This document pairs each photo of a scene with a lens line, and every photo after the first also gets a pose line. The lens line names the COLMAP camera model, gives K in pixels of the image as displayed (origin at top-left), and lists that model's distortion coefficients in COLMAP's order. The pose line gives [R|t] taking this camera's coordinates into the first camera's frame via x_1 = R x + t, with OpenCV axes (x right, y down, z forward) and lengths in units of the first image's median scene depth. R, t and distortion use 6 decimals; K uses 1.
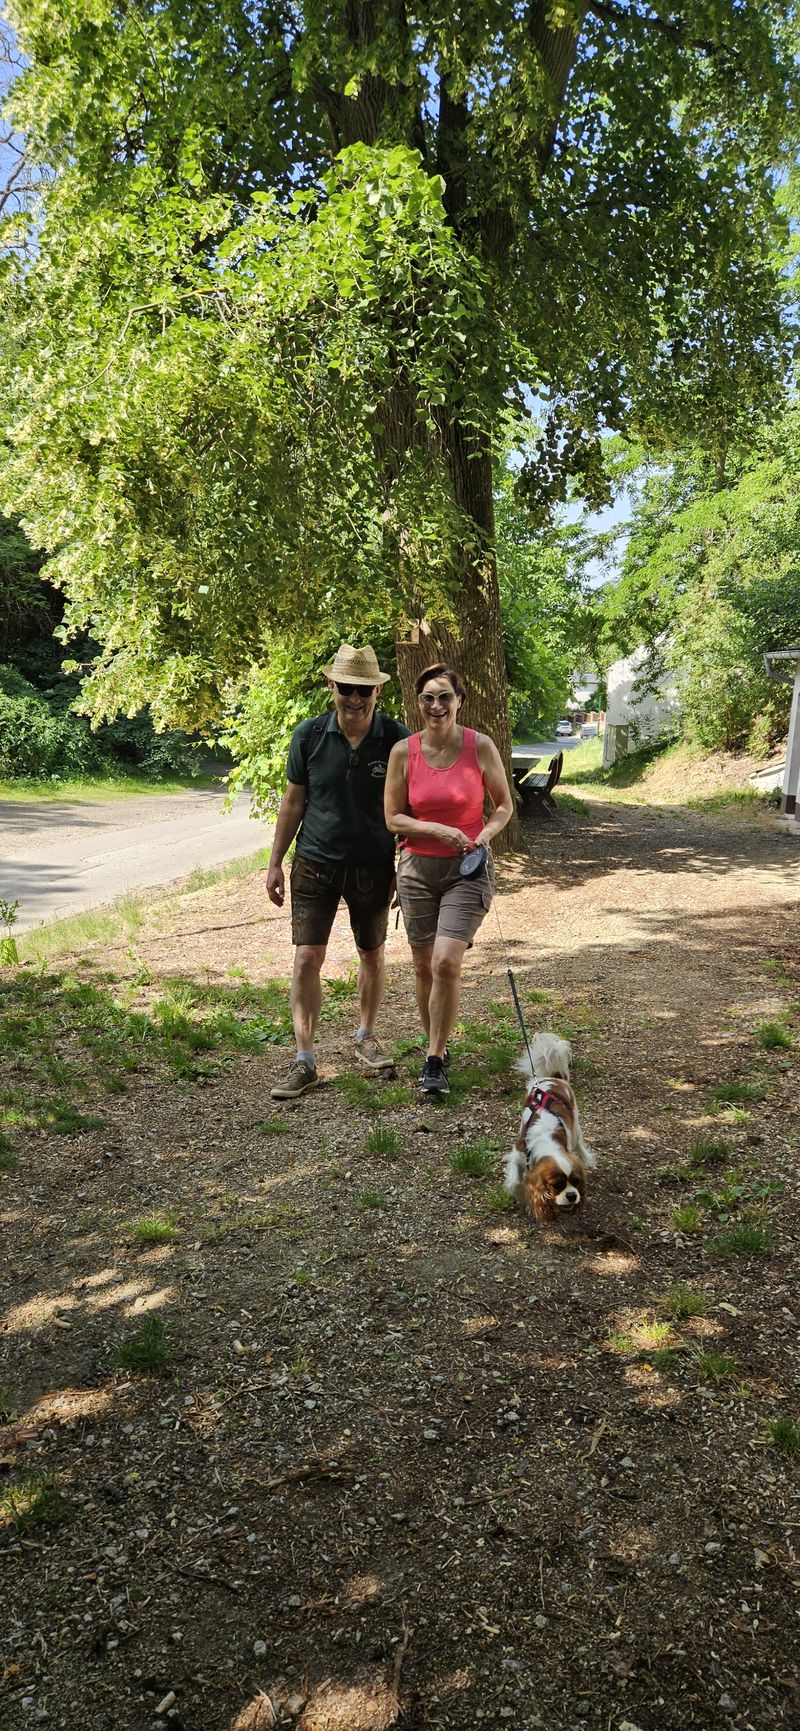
lens RADIAL K [[1149.6, 0, 402.2], [0, 1149.6, 868.8], [0, 0, 1]] dist [0.083627, -0.070044]
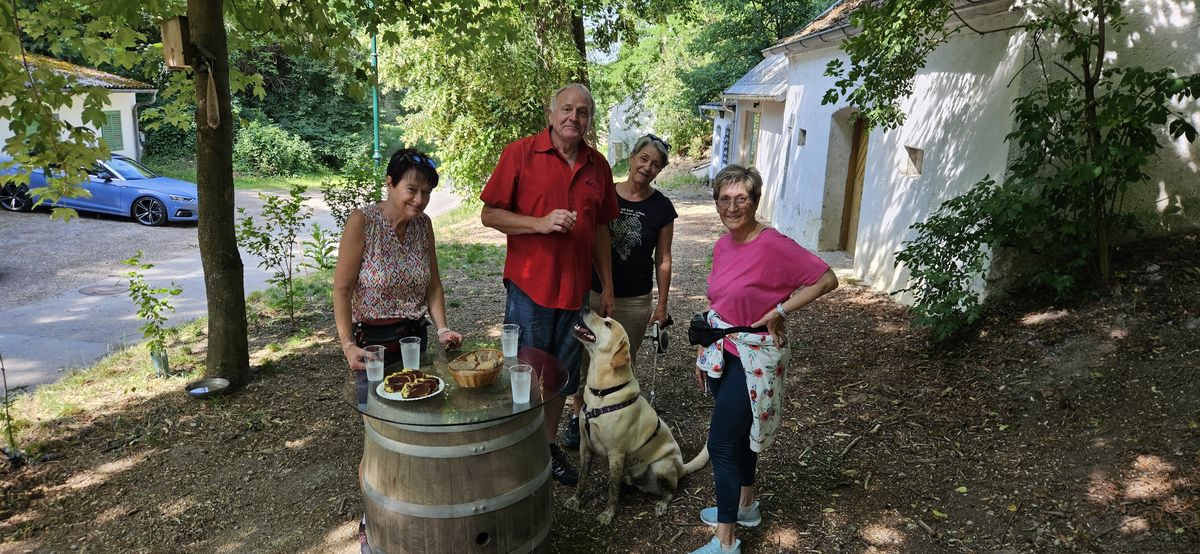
lens RADIAL K [[797.0, 0, 593.5], [0, 797.0, 279.9], [0, 0, 1]] dist [0.083627, -0.070044]
pose [[0.982677, -0.040679, 0.180809, -0.095531], [0.032005, 0.998204, 0.050637, 0.027242], [-0.182545, -0.043973, 0.982214, -0.247909]]
